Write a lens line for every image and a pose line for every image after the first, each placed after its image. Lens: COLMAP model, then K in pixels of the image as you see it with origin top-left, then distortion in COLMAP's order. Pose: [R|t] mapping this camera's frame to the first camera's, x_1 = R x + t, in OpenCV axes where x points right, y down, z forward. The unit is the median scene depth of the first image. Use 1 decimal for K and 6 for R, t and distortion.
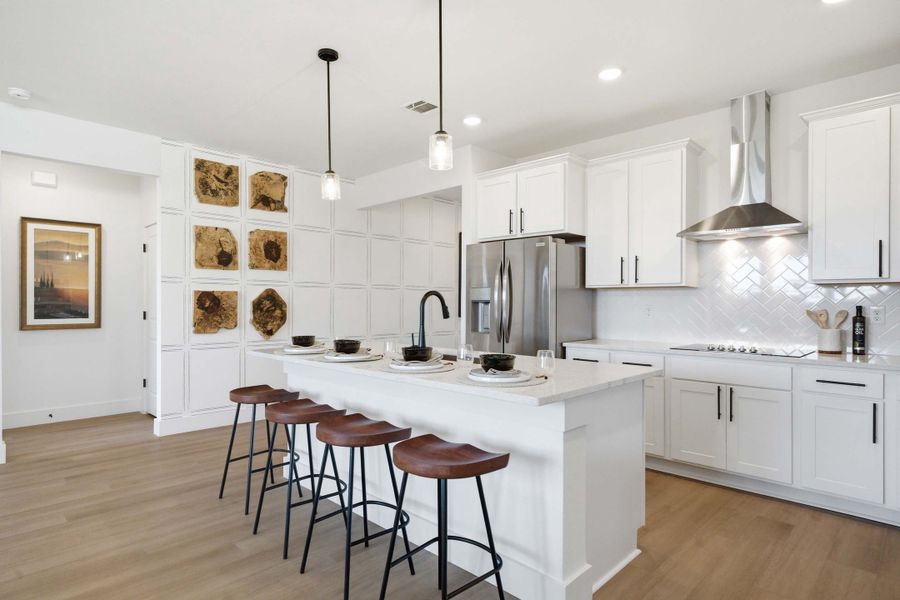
lens RADIAL K [[498.7, 0, 450.0], [0, 498.7, 300.0], [0, 0, 1]] dist [0.001734, 0.000373]
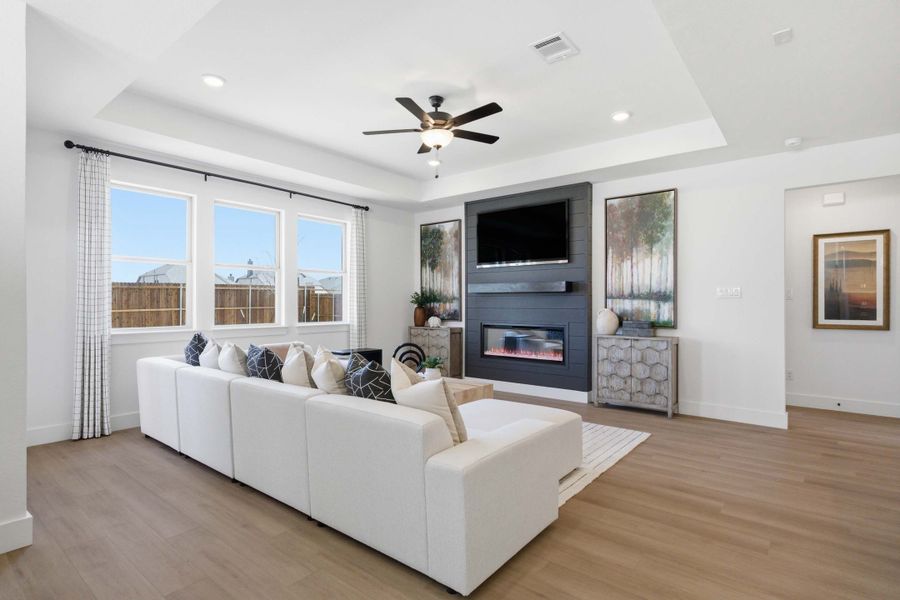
lens RADIAL K [[450.8, 0, 447.3], [0, 450.8, 302.8], [0, 0, 1]] dist [-0.000930, 0.000622]
pose [[0.096730, -0.003018, -0.995306, 0.144426], [0.003410, 0.999991, -0.002701, -0.001546], [0.995305, -0.003133, 0.096740, 0.006181]]
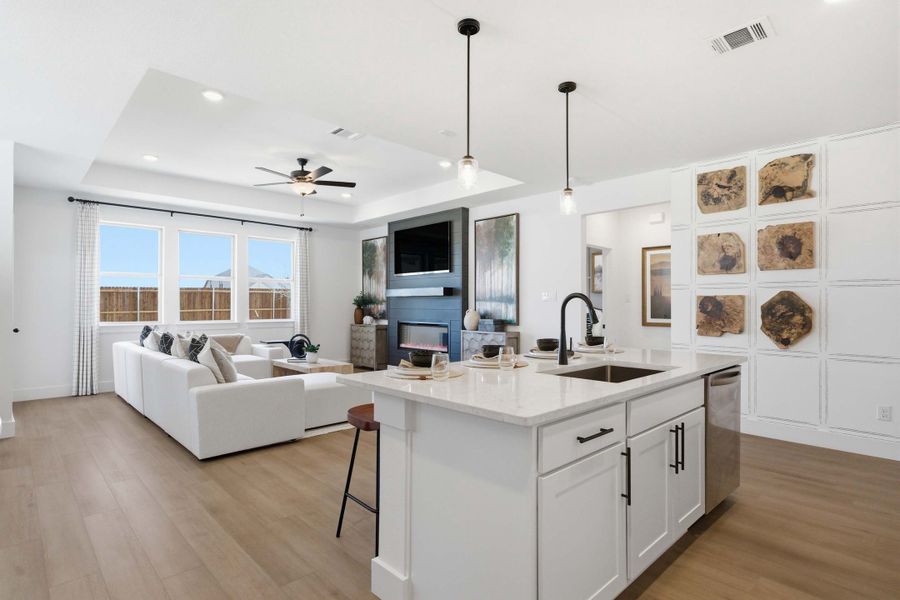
lens RADIAL K [[458.8, 0, 450.0], [0, 458.8, 300.0], [0, 0, 1]] dist [-0.001286, -0.000336]
pose [[-0.026844, -0.013716, -0.999546, 0.483788], [0.003138, 0.999900, -0.013805, 0.002255], [0.999635, -0.003507, -0.026799, 0.467569]]
